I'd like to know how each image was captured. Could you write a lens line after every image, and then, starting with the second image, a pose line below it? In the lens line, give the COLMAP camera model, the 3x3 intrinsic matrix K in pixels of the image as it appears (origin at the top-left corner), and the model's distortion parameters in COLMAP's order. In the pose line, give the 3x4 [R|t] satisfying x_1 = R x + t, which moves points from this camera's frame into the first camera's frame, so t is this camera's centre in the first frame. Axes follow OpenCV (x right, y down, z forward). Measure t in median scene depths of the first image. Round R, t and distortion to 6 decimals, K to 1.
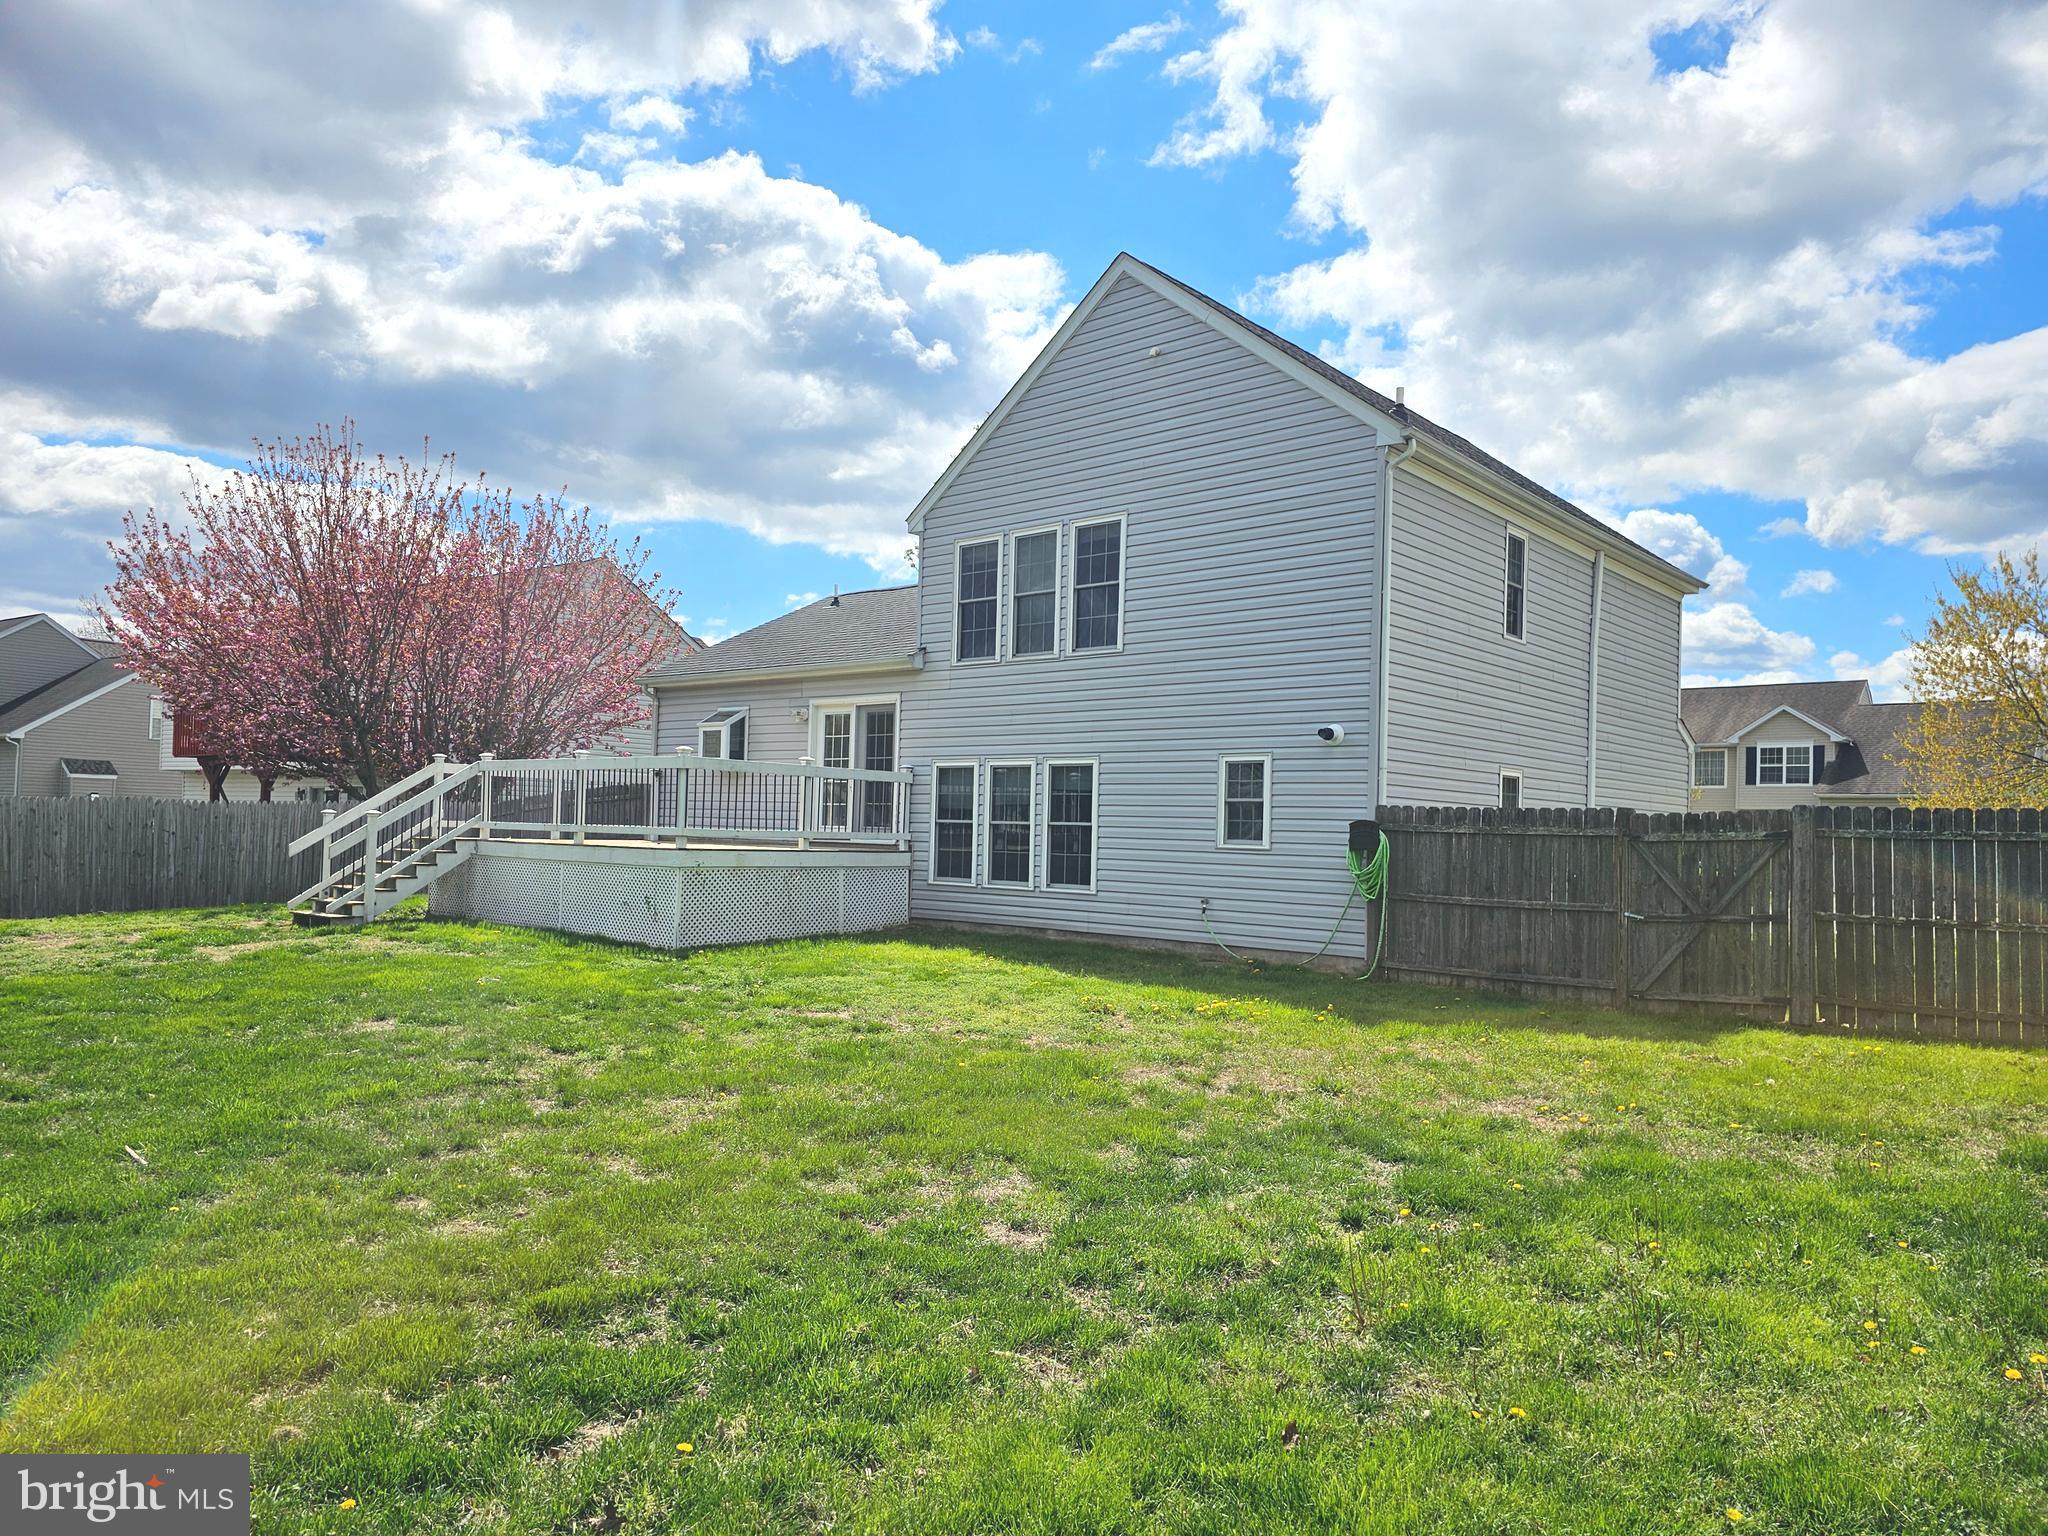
lens RADIAL K [[1359.1, 0, 1025.2], [0, 1359.1, 822.6], [0, 0, 1]] dist [-0.000797, -0.000968]
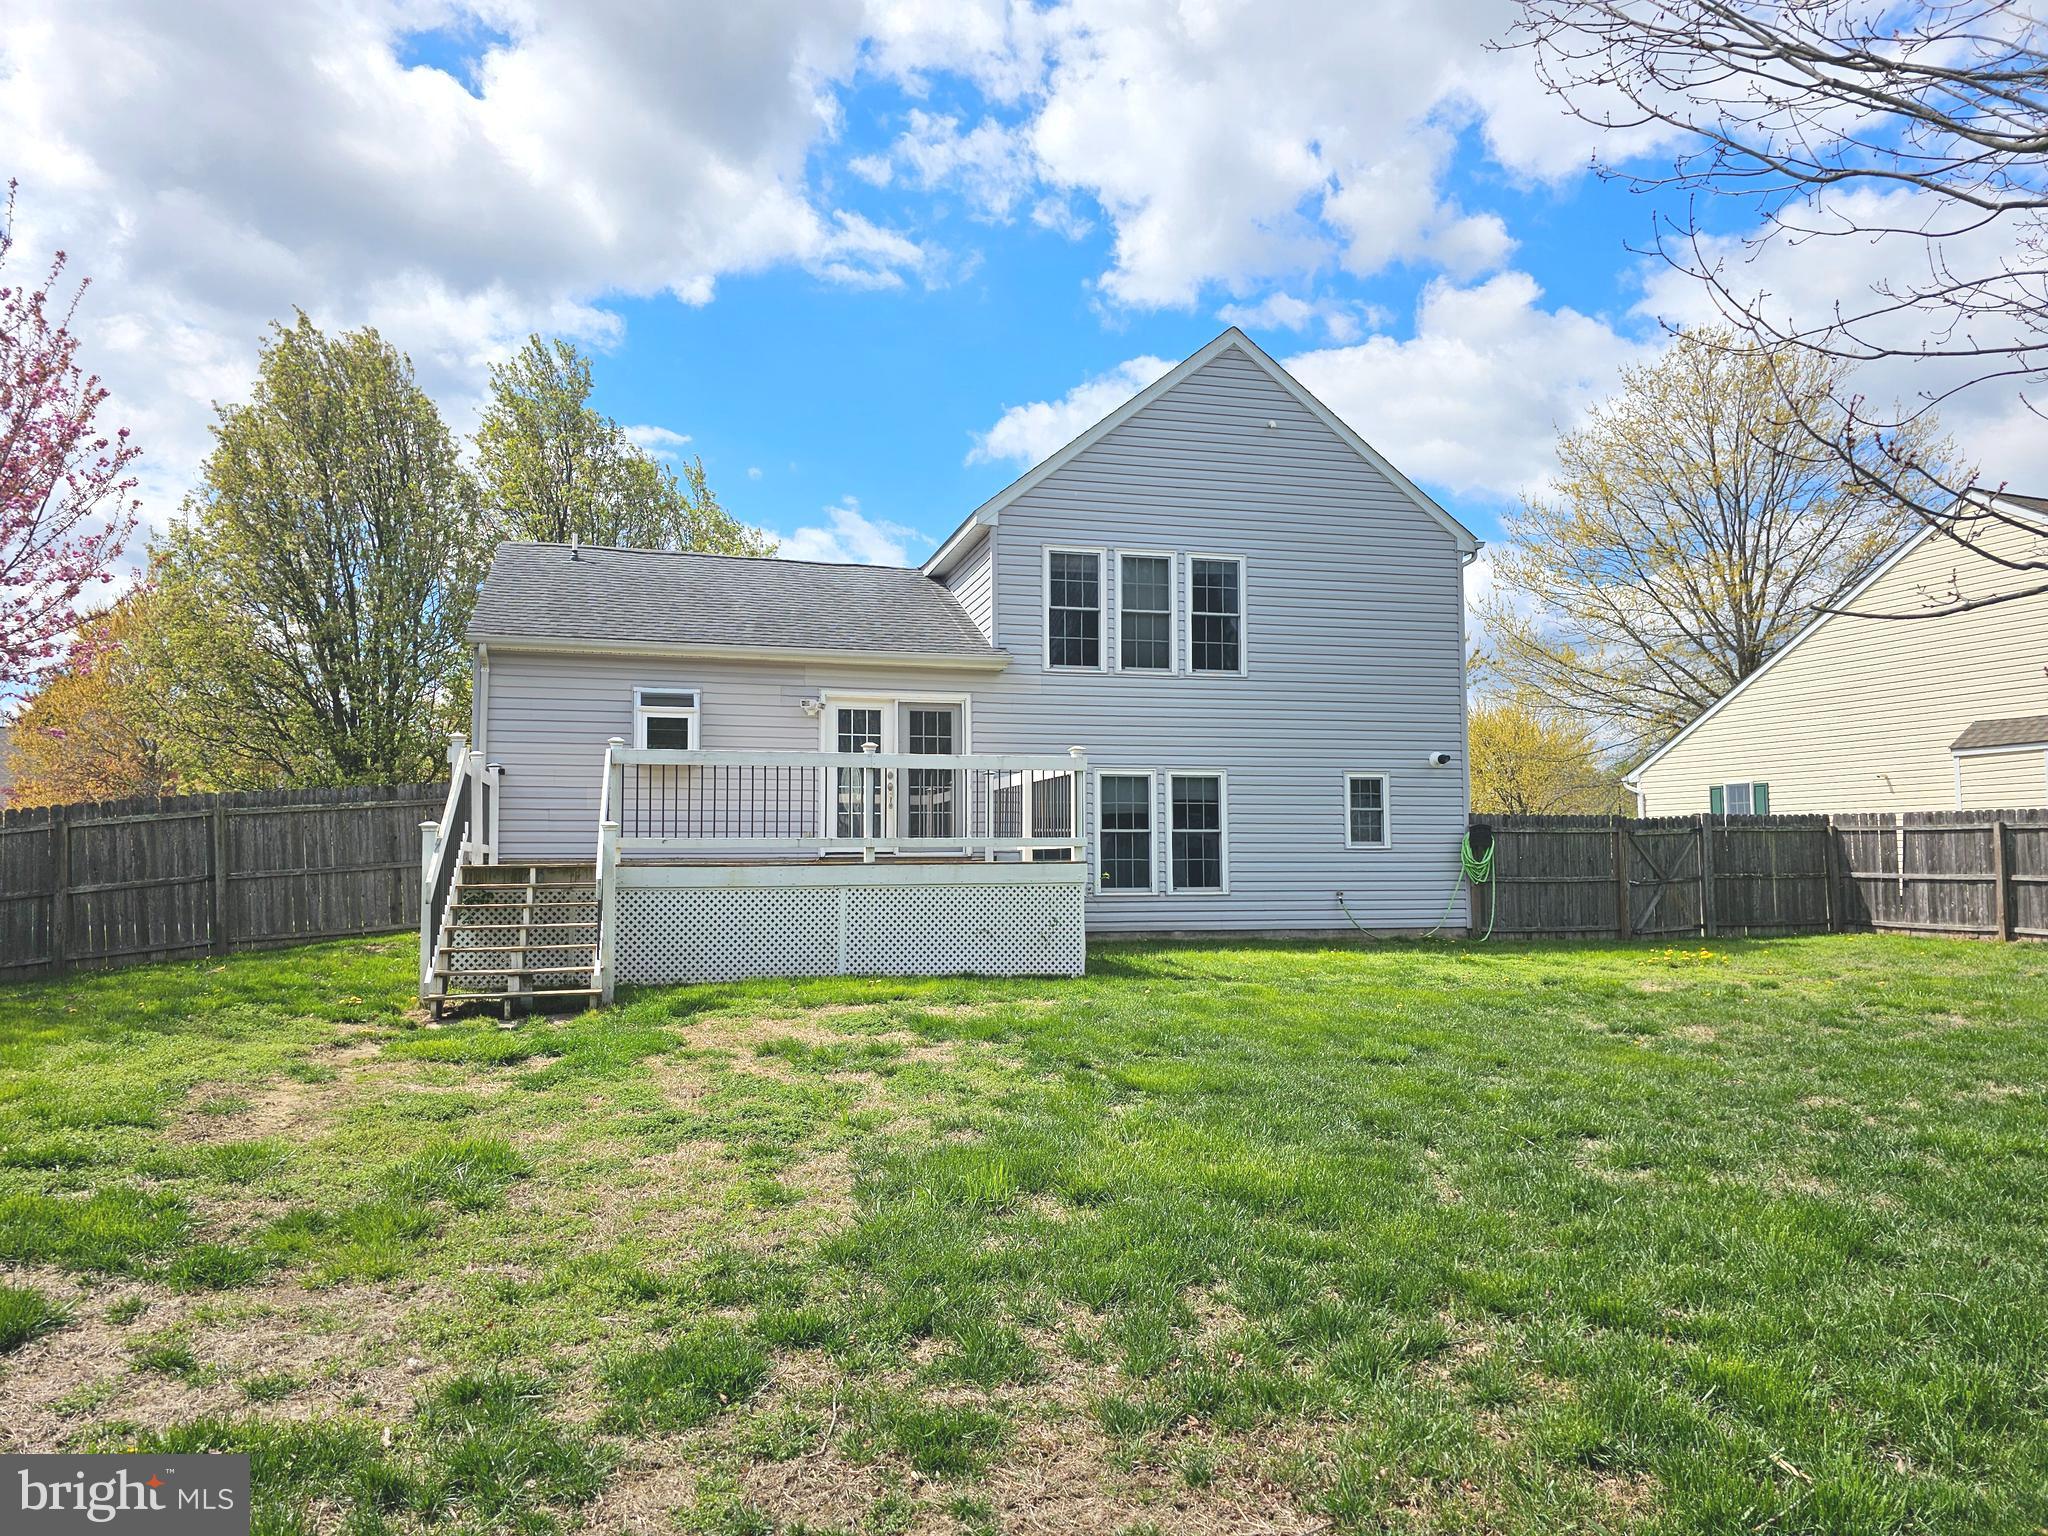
lens RADIAL K [[1393.0, 0, 1024.0], [0, 1393.0, 768.0], [0, 0, 1]] dist [-0.002362, -0.000709]
pose [[0.559864, 0.022445, 0.828280, -0.965639], [0.011617, 0.999322, -0.034932, -0.012117], [-0.828503, 0.029180, 0.559224, 0.496261]]
